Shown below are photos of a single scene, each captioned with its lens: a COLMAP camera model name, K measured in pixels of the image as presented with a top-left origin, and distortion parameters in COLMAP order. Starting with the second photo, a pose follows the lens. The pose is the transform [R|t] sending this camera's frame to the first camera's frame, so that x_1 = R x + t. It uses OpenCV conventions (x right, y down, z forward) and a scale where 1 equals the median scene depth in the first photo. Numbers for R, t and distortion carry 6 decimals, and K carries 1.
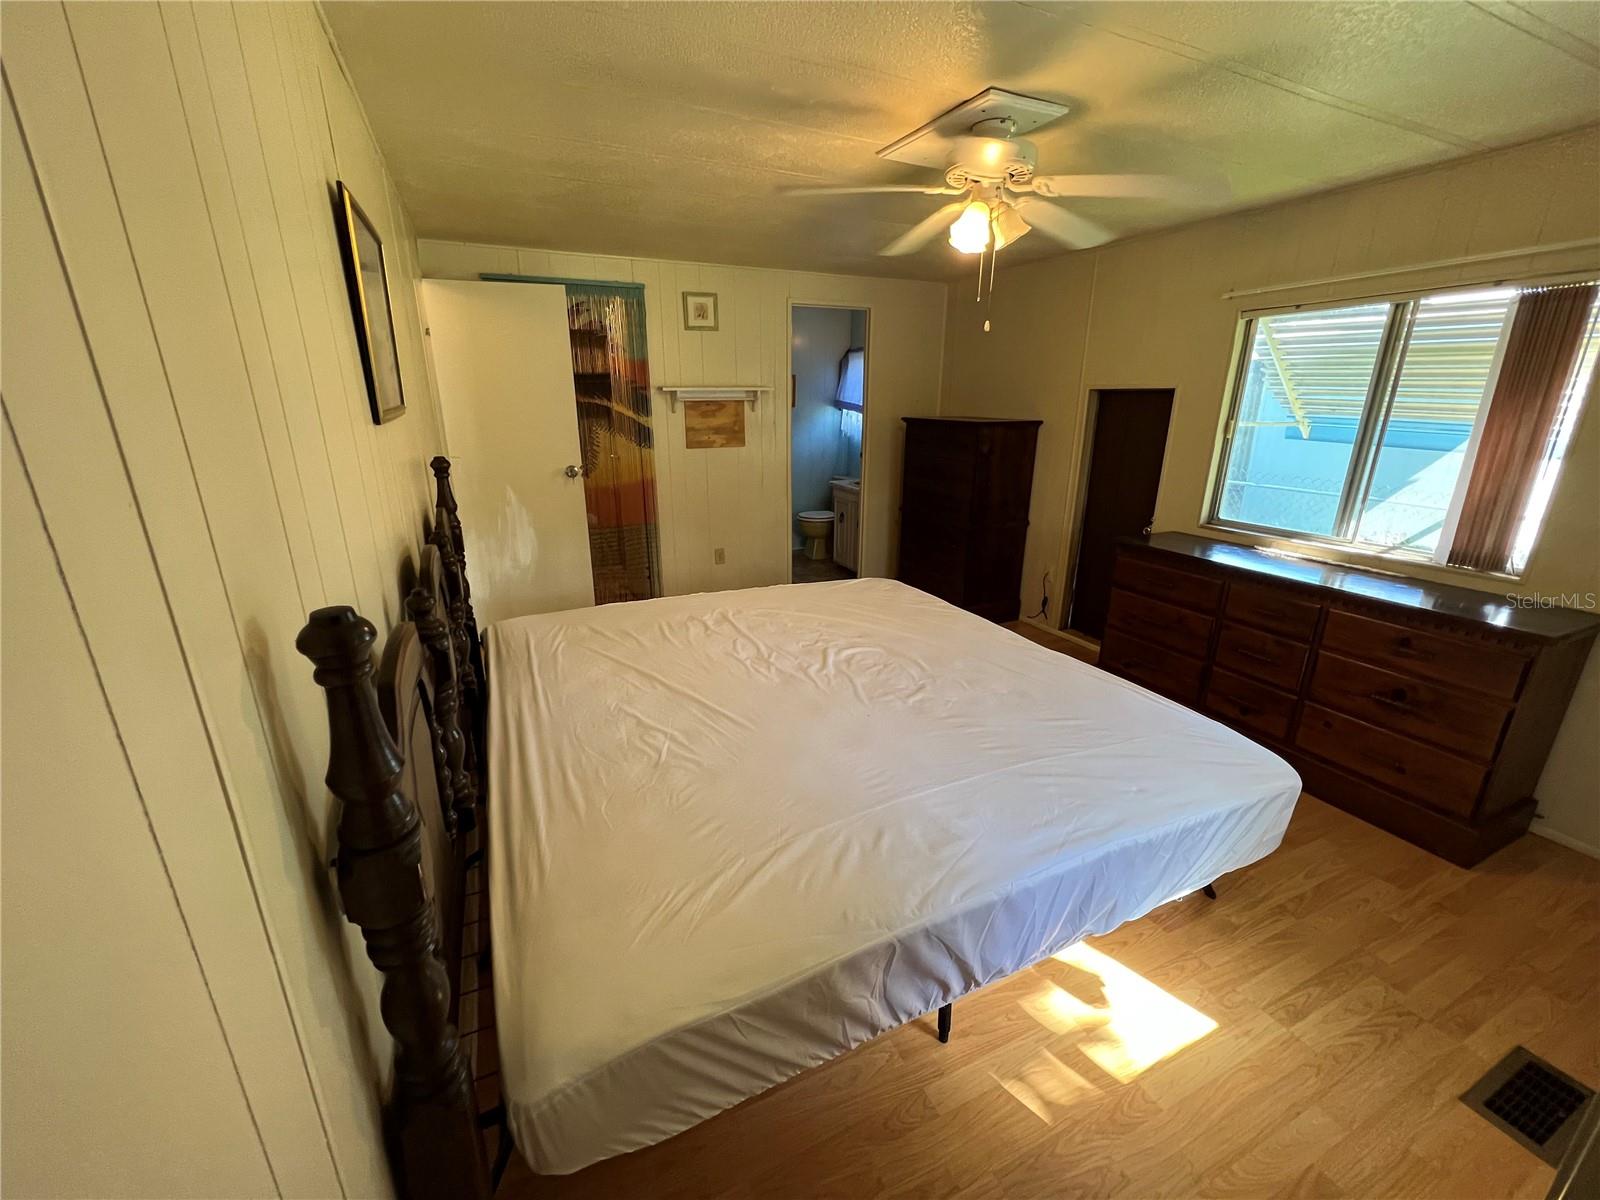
lens RADIAL K [[645.7, 0, 799.0], [0, 645.7, 599.1], [0, 0, 1]] dist [-0.001579, 0.000118]
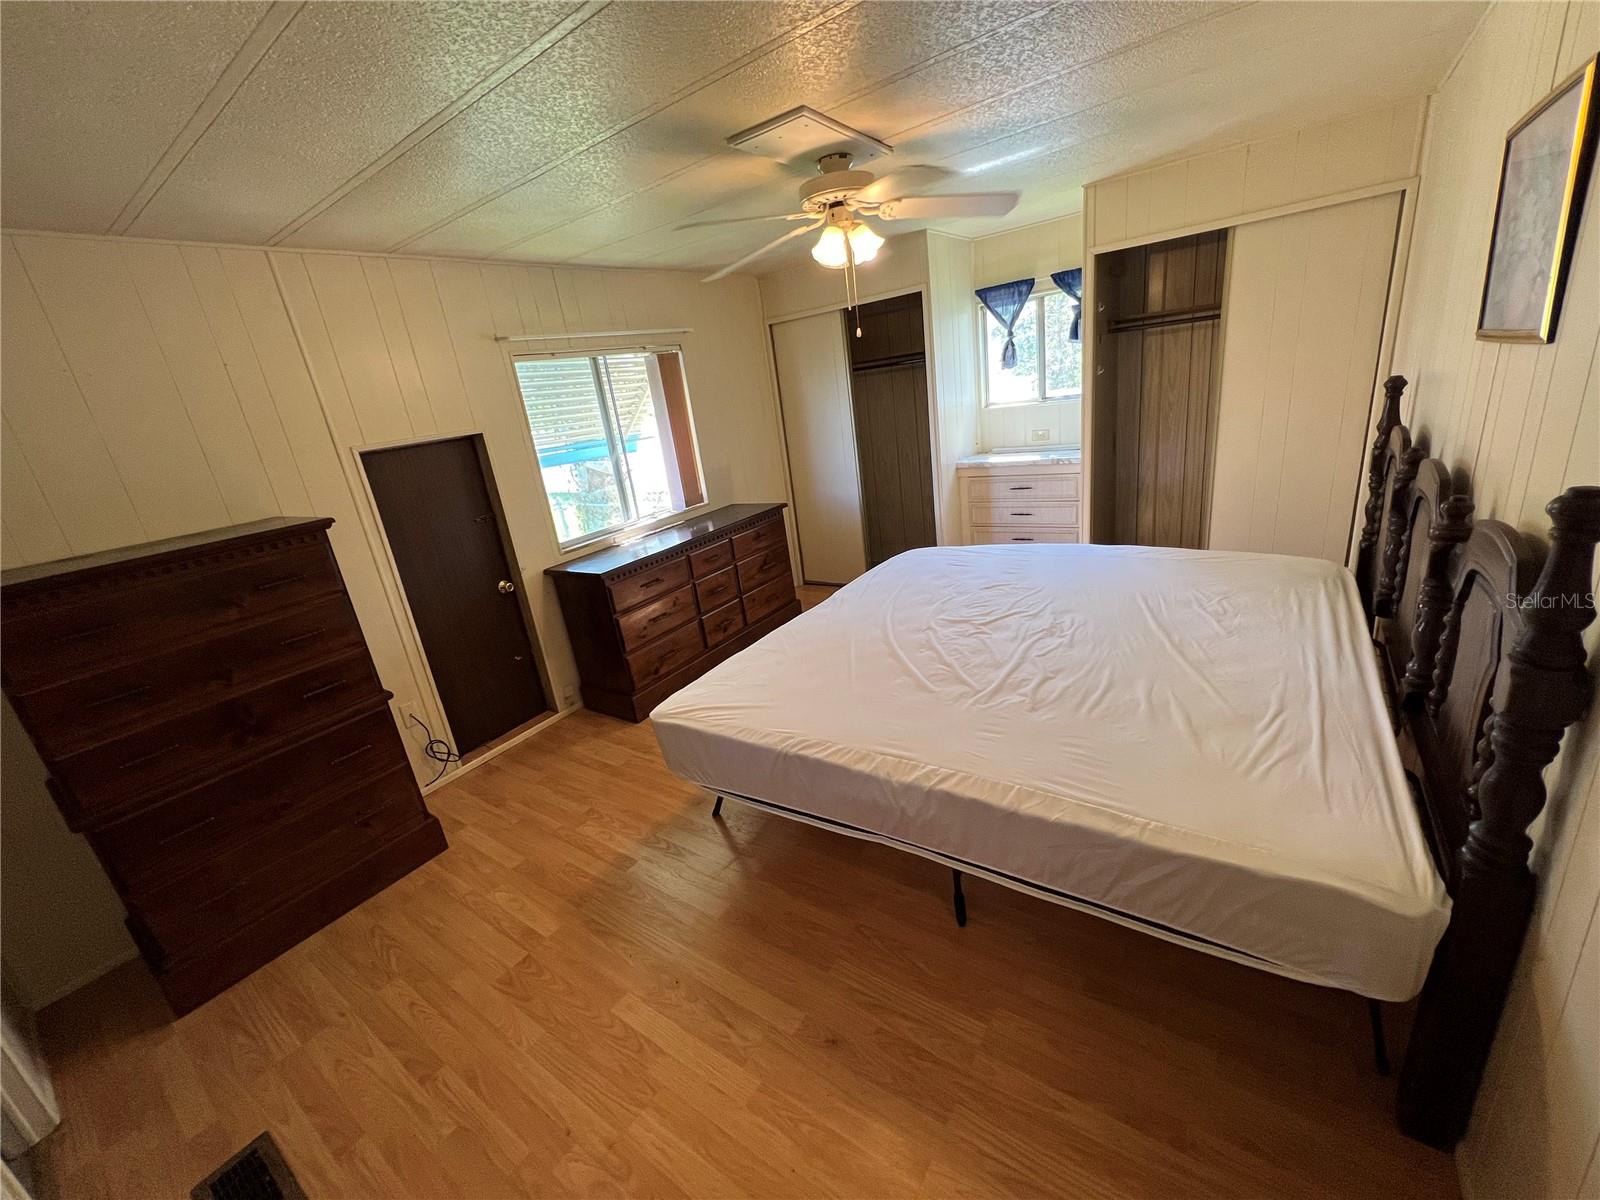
lens RADIAL K [[645.7, 0, 796.3], [0, 645.7, 594.1], [0, 0, 1]] dist [-0.001579, 0.000118]
pose [[-0.492934, -0.208388, 0.844743, -0.634944], [0.385128, 0.818340, 0.426609, -0.487283], [-0.780188, 0.535625, -0.323131, 1.453051]]
